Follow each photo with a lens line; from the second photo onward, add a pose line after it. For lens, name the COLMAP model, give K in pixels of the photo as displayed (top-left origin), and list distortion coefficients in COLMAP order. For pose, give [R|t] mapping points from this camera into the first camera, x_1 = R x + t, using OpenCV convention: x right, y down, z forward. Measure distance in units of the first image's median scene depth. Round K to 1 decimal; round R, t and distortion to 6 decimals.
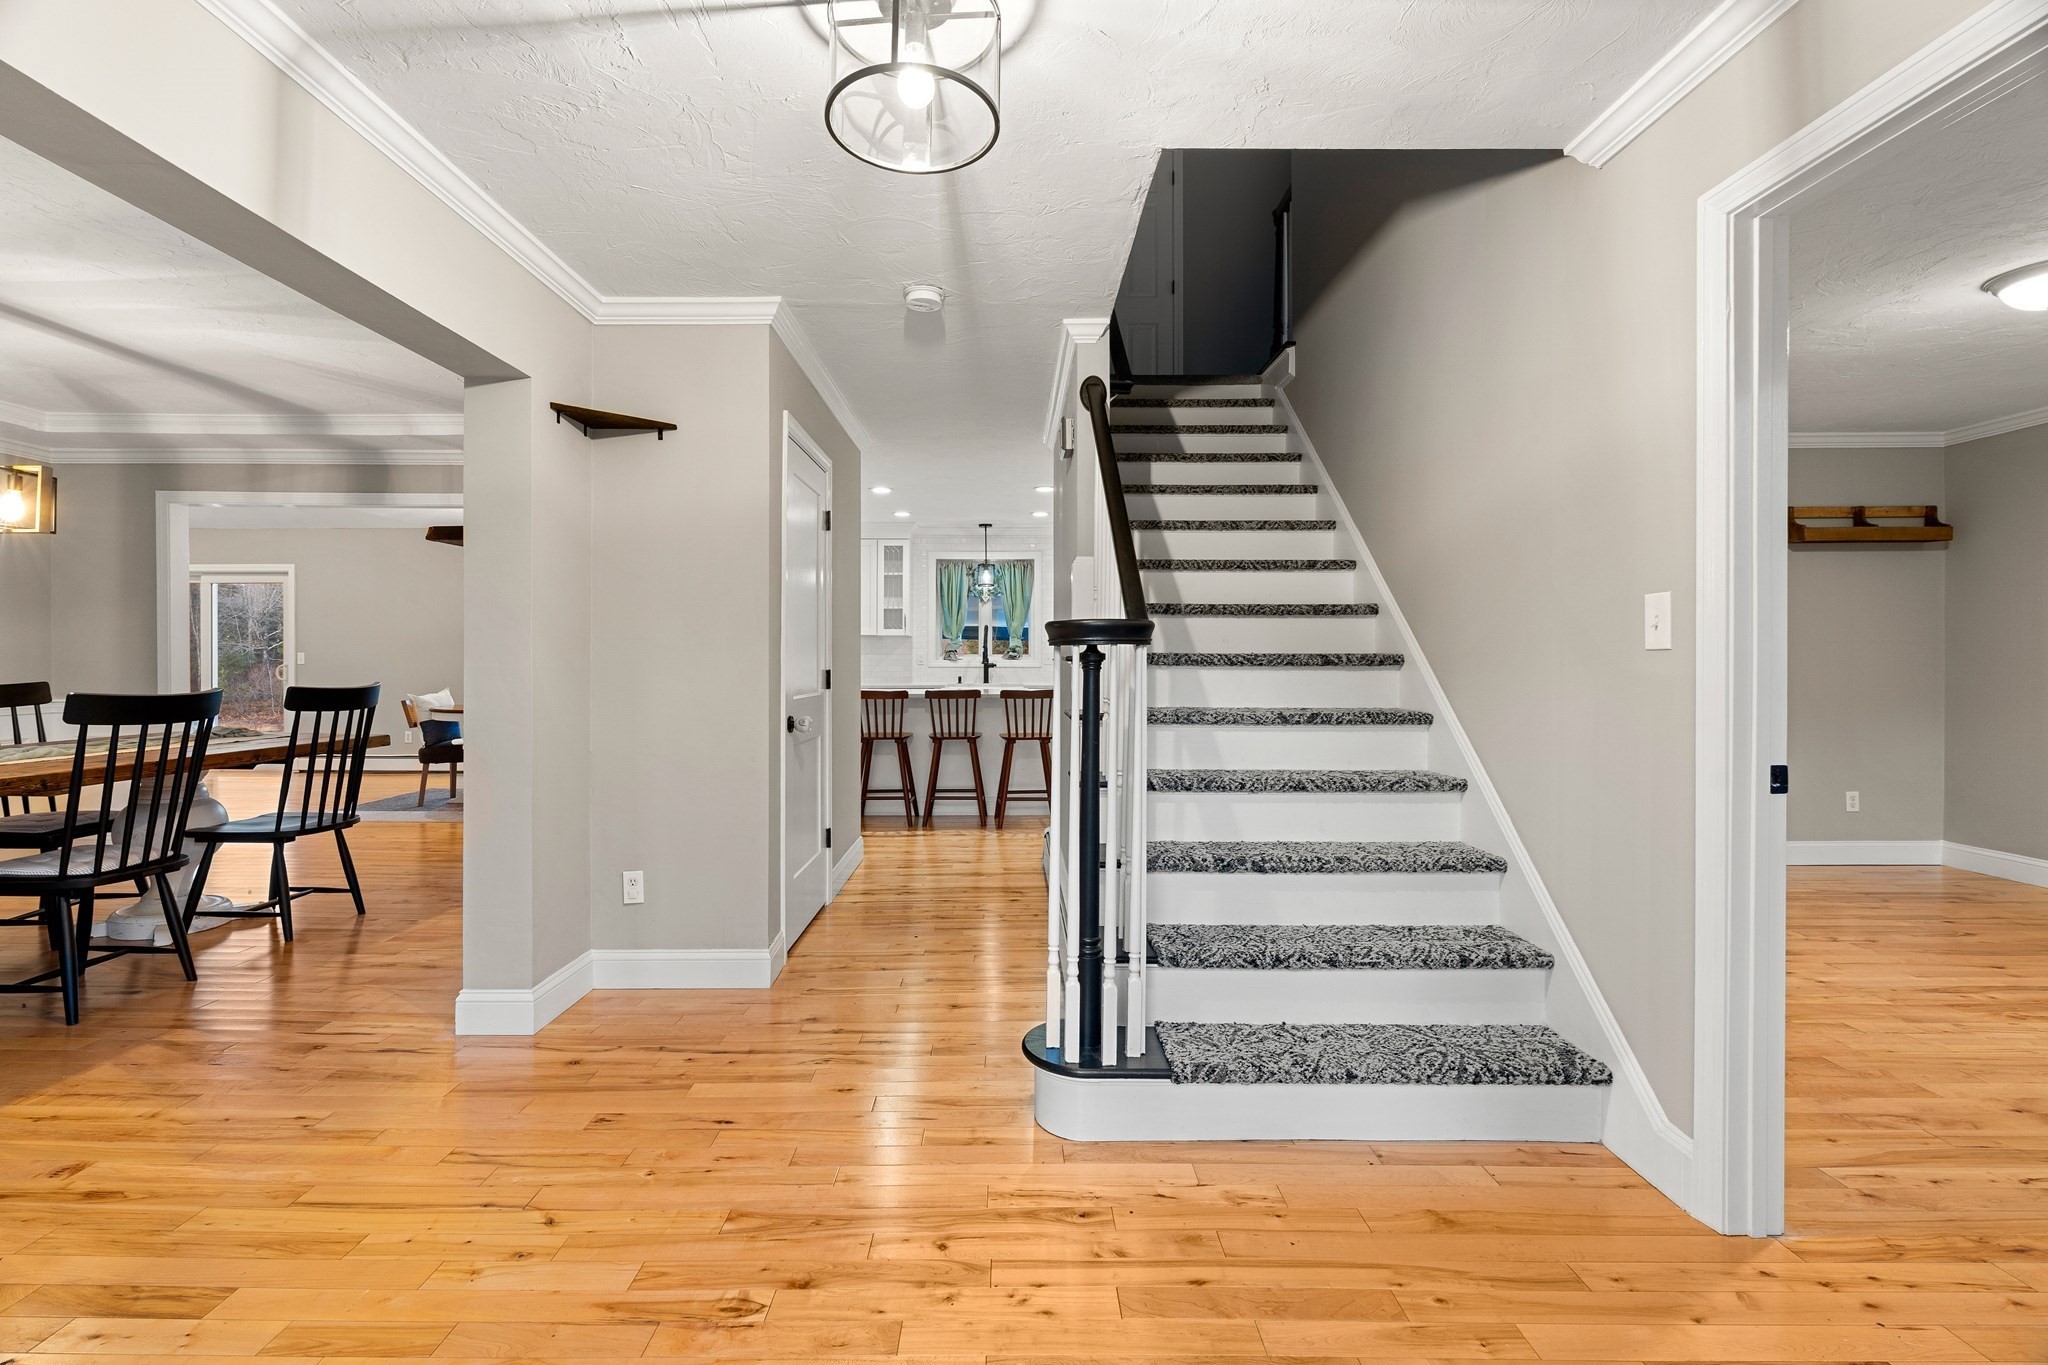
lens RADIAL K [[924.2, 0, 1008.4], [0, 924.2, 659.3], [0, 0, 1]] dist [-0.008839, 0.002139]
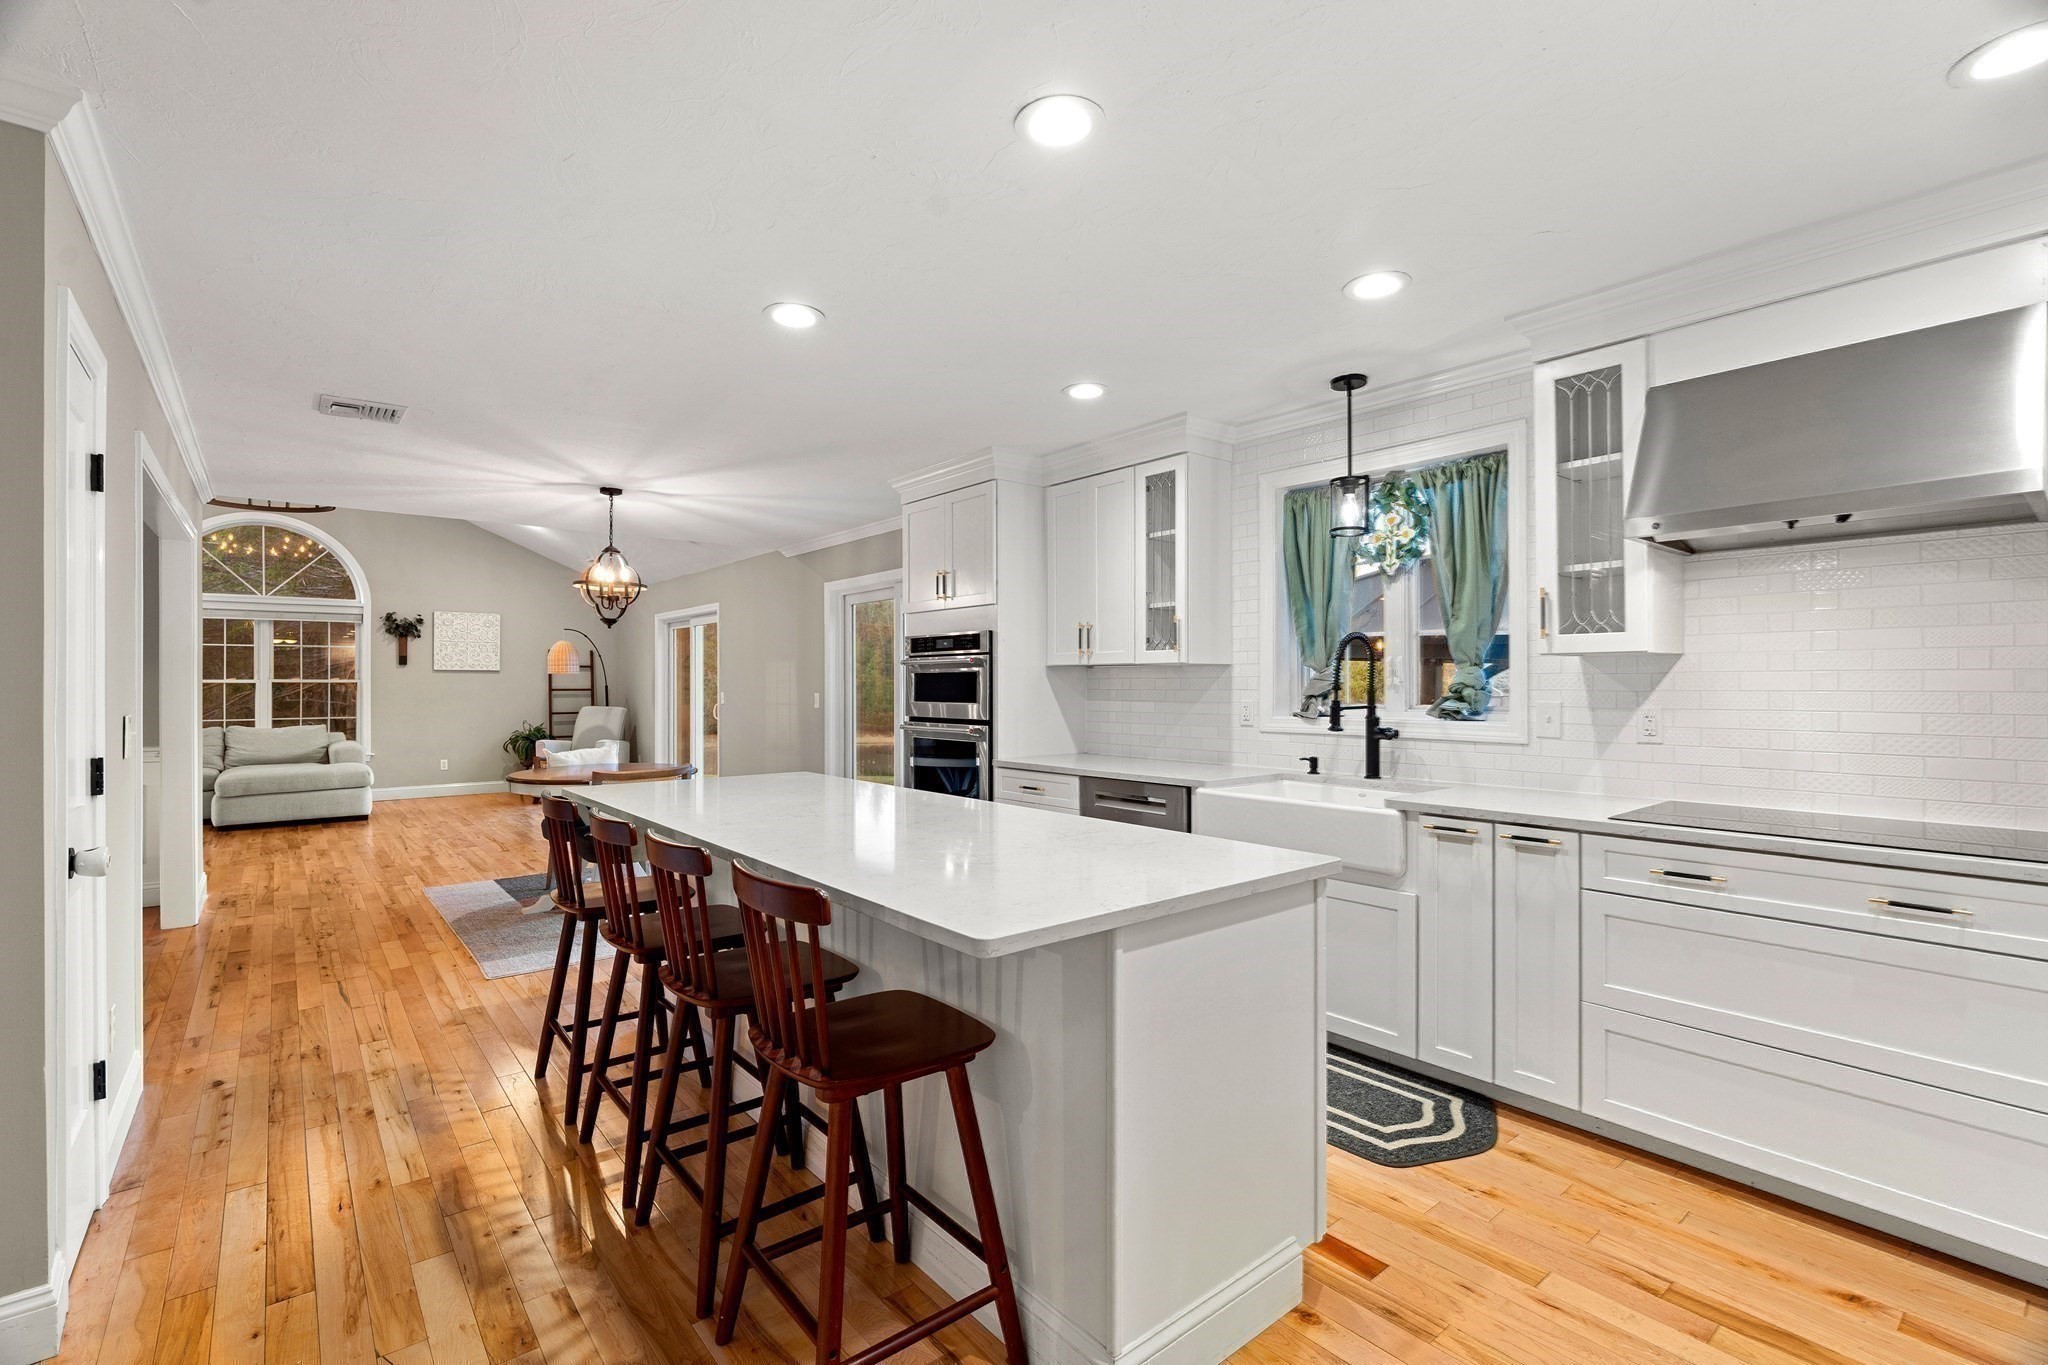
lens RADIAL K [[924.2, 0, 1006.6], [0, 924.2, 674.2], [0, 0, 1]] dist [-0.008839, 0.002139]
pose [[0.628324, -0.010125, -0.777886, 0.320152], [0.000535, 0.999921, -0.012583, -0.024452], [0.777952, 0.007490, 0.628279, 1.073691]]
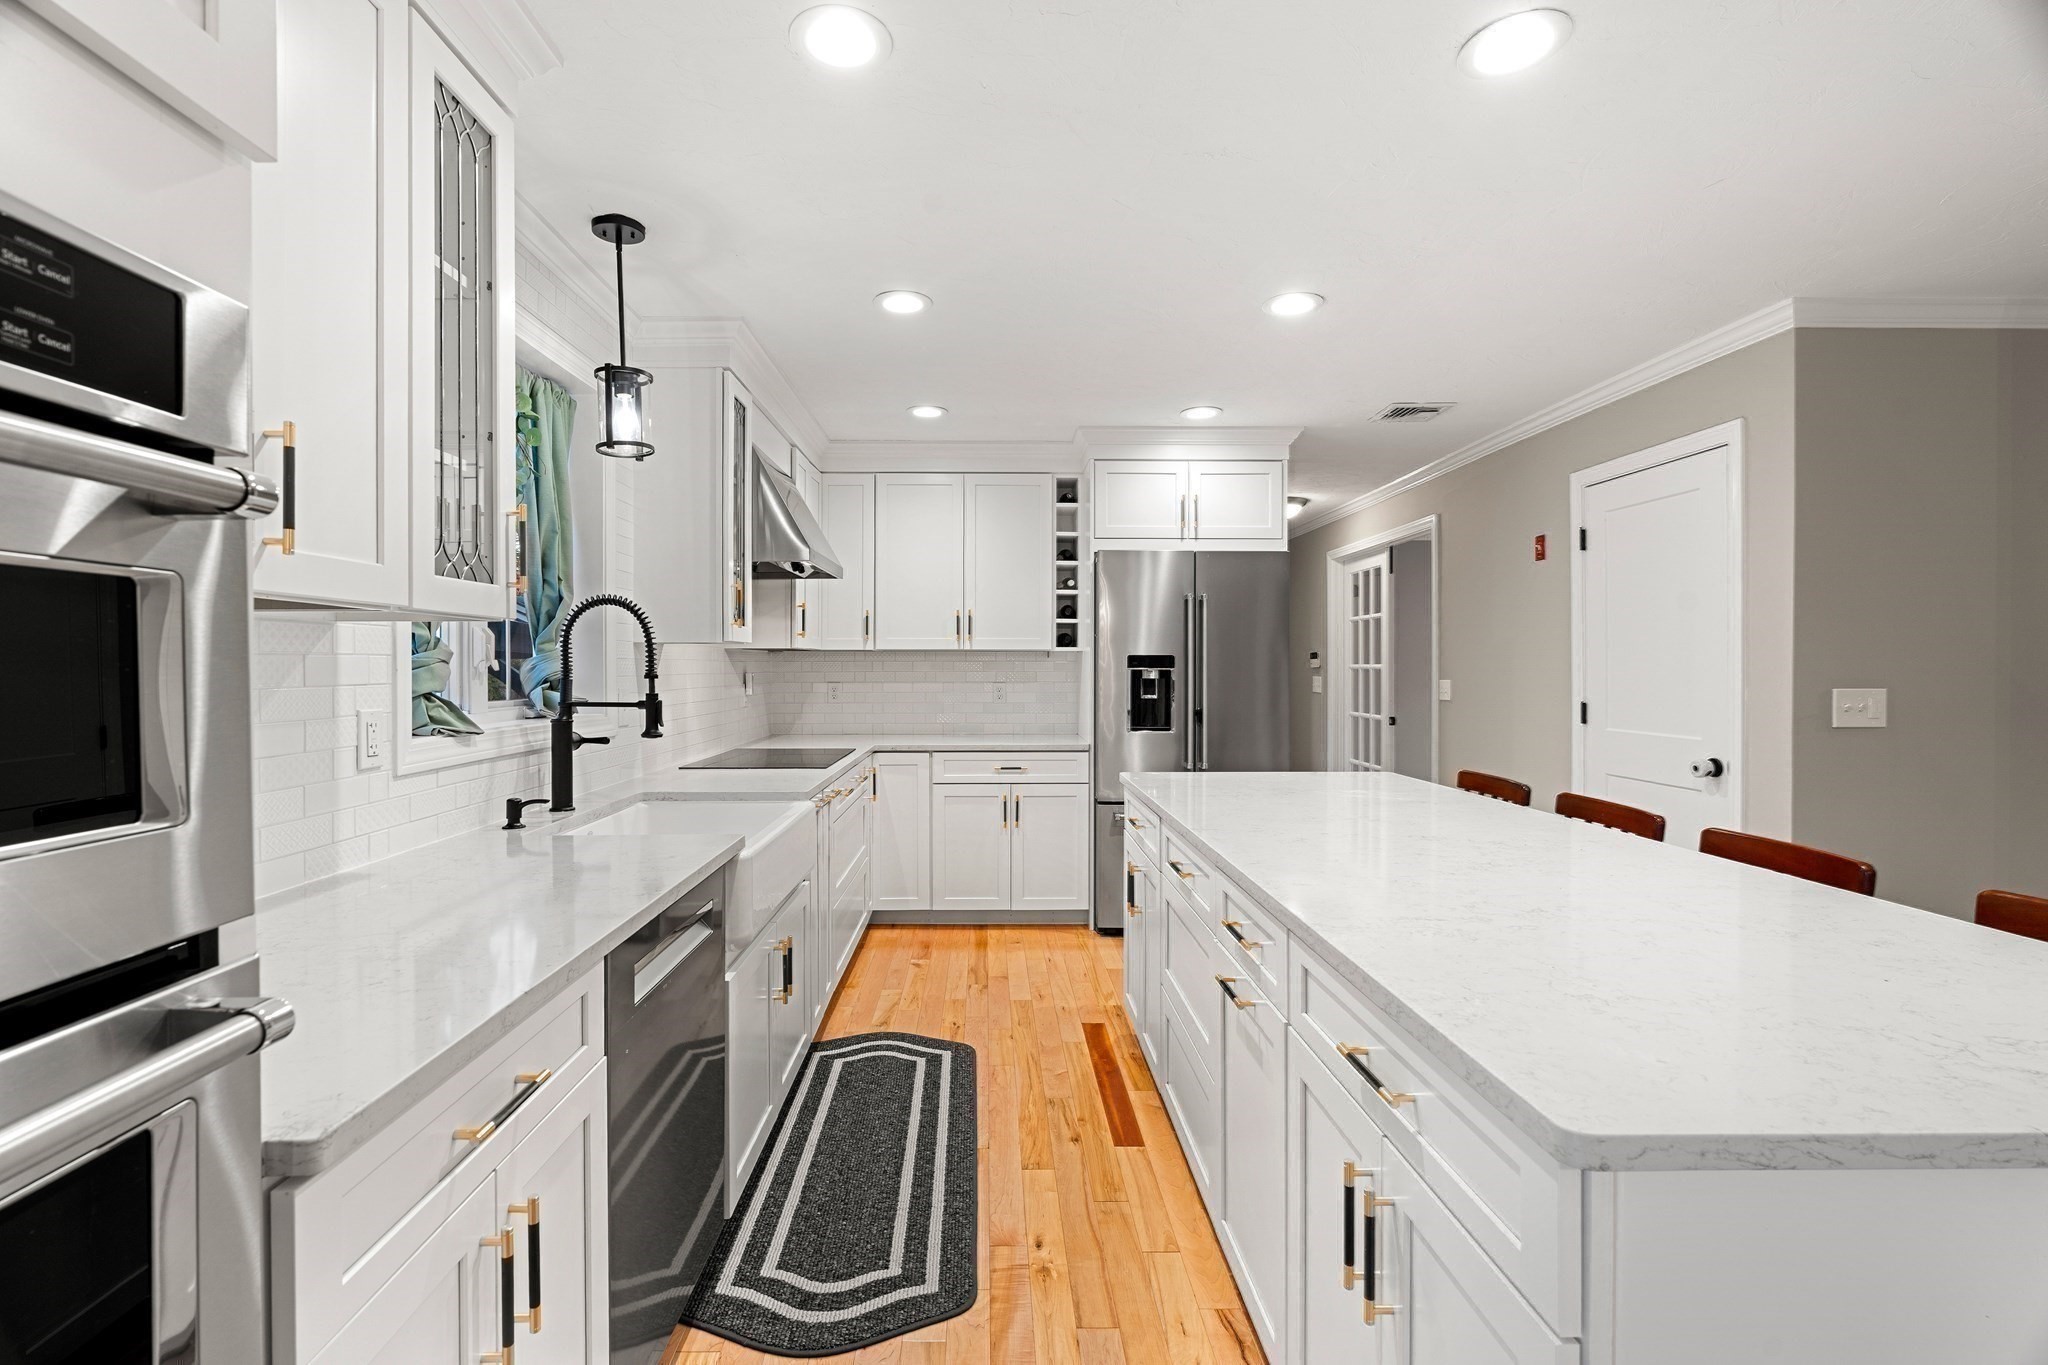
lens RADIAL K [[924.2, 0, 998.2], [0, 924.2, 668.5], [0, 0, 1]] dist [-0.008839, 0.002139]
pose [[-0.019851, -0.003762, 0.999796, -0.503436], [0.005756, 0.999976, 0.003877, -0.026846], [-0.999786, 0.005832, -0.019829, 1.507007]]
